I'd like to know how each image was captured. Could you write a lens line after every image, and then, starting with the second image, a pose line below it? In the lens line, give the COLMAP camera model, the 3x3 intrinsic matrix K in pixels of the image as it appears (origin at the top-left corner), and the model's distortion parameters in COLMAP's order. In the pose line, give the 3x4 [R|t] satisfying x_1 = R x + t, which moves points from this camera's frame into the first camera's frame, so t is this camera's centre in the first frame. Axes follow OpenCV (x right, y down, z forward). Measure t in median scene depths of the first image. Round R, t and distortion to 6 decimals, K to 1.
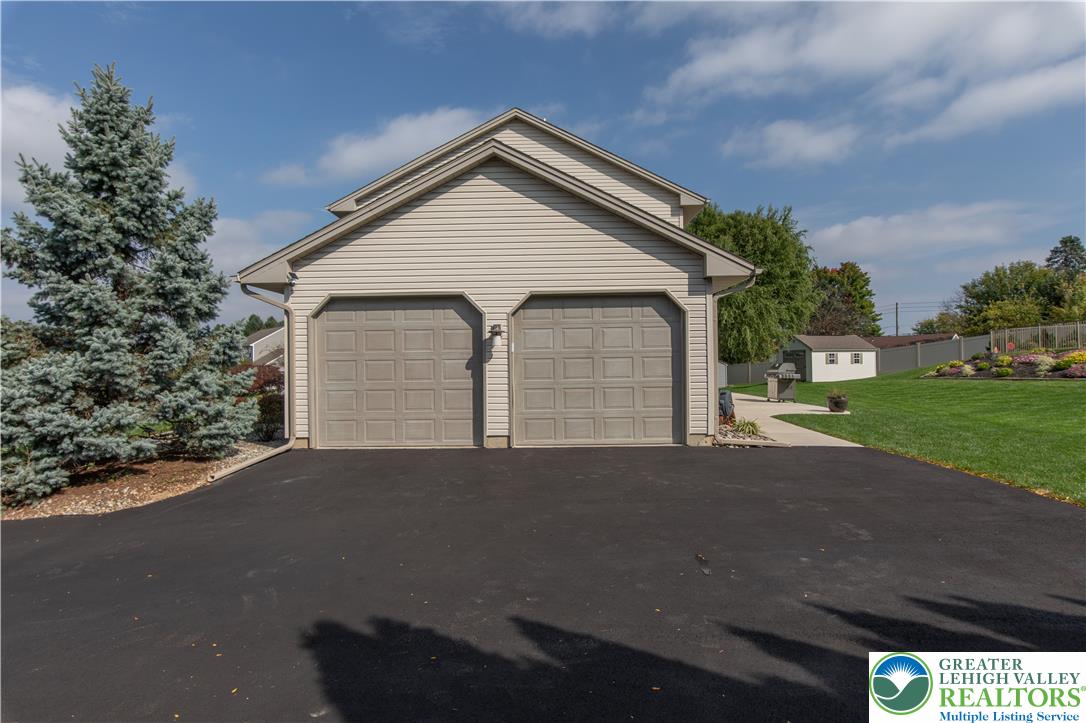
lens RADIAL K [[565.0, 0, 536.7], [0, 565.0, 343.6], [0, 0, 1]] dist [-0.000626, -0.000696]
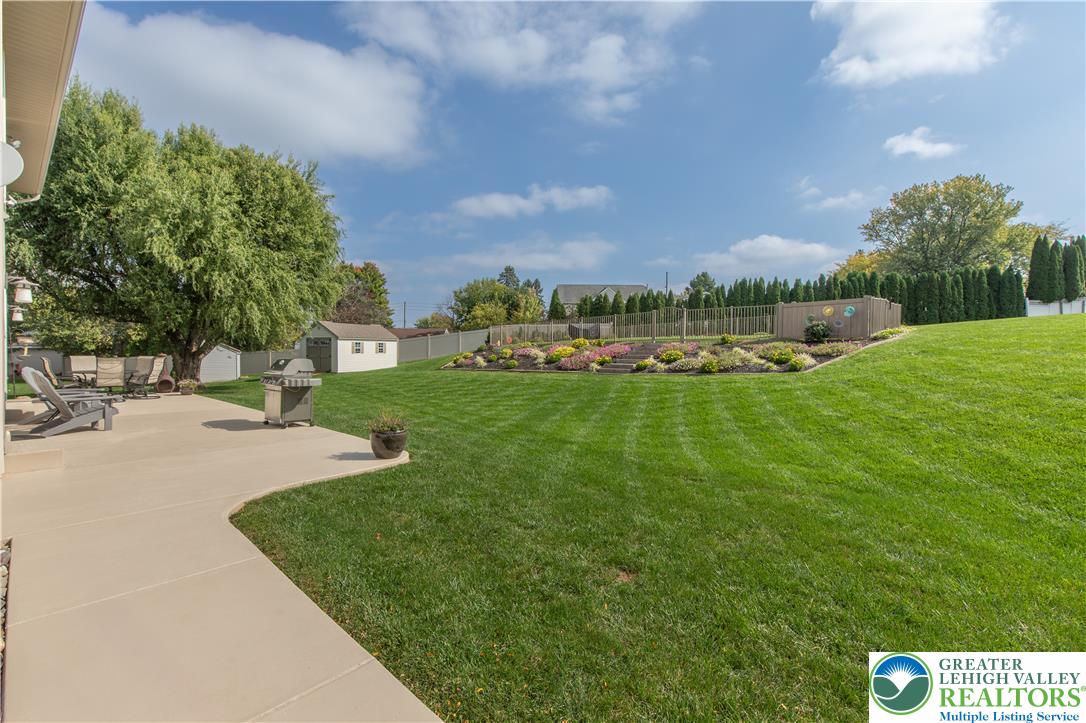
lens RADIAL K [[469.5, 0, 524.6], [0, 469.5, 365.0], [0, 0, 1]] dist [0.001714, 0.000106]
pose [[0.671952, -0.011377, 0.740508, 0.122853], [-0.040278, 0.997841, 0.051880, 0.003028], [-0.739499, -0.064687, 0.670042, 0.256830]]
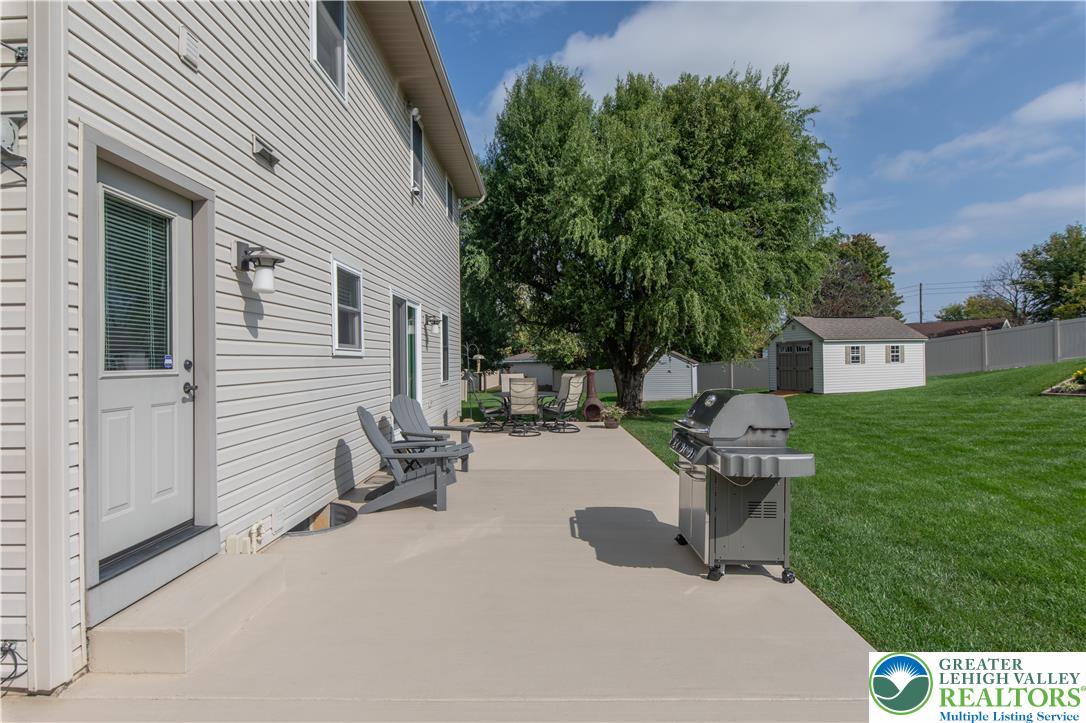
lens RADIAL K [[563.7, 0, 539.1], [0, 563.7, 354.2], [0, 0, 1]] dist [-0.005279, -0.000939]
pose [[0.999960, -0.008884, -0.000687, 0.185173], [0.008900, 0.999567, 0.028057, 0.006075], [0.000438, -0.028062, 0.999606, 0.401164]]
